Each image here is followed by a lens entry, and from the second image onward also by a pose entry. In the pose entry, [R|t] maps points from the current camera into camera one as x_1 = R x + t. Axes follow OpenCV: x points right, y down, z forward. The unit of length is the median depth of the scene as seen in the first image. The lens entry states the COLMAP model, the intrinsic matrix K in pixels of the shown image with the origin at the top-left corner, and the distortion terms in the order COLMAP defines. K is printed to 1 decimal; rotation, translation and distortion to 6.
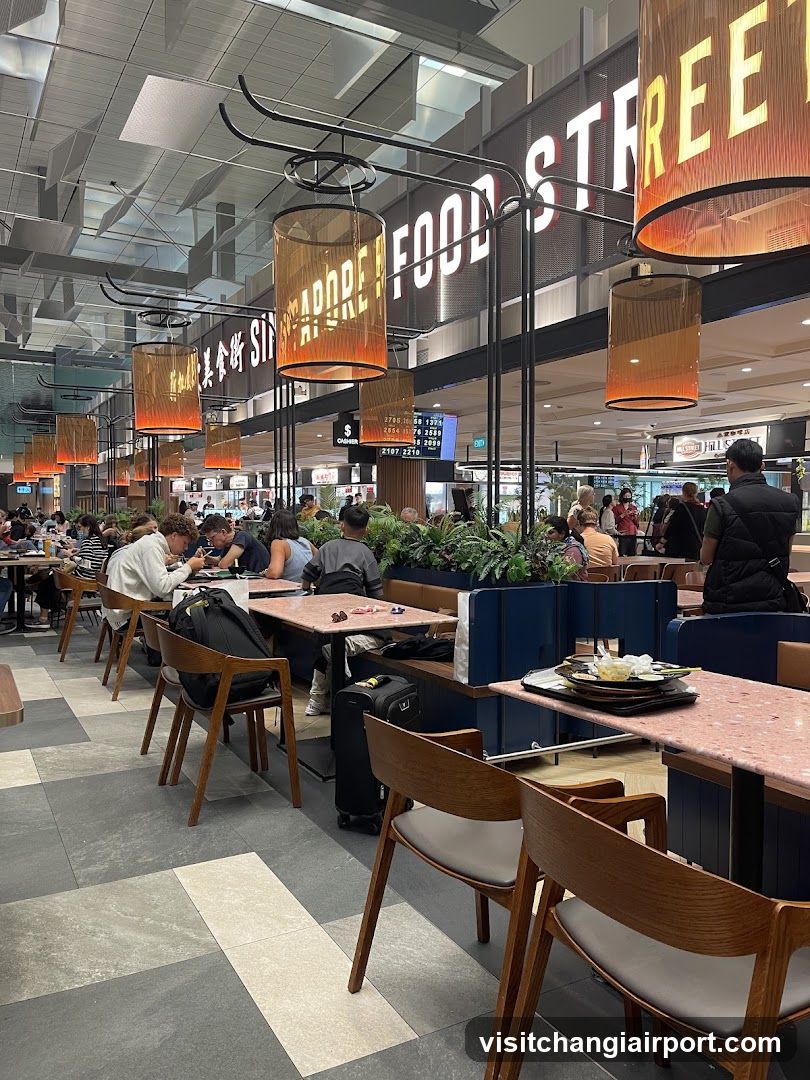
lens RADIAL K [[803.7, 0, 406.0], [0, 803.7, 543.3], [0, 0, 1]] dist [0.037502, -0.008625]
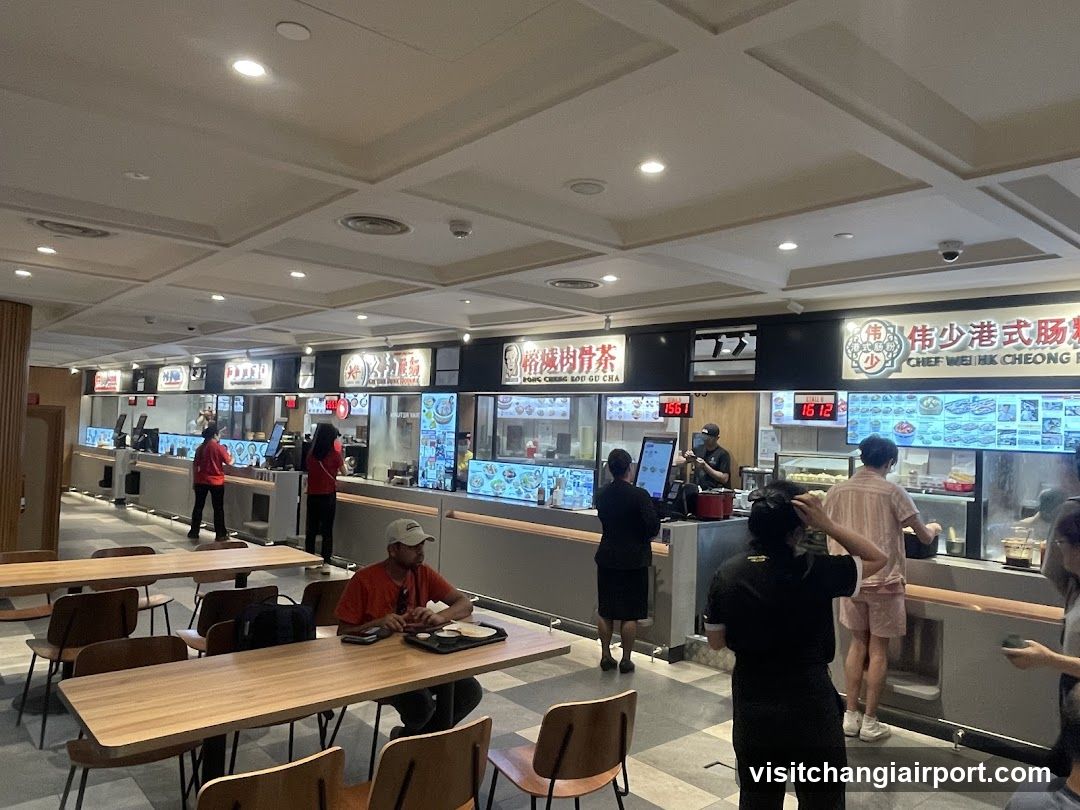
lens RADIAL K [[803.7, 0, 541.2], [0, 803.7, 403.4], [0, 0, 1]] dist [0.037502, -0.008625]
pose [[0.983852, 0.052454, 0.171126, -0.135692], [-0.039296, 0.996068, -0.079395, -0.036363], [-0.174618, 0.071388, 0.982045, 0.597990]]
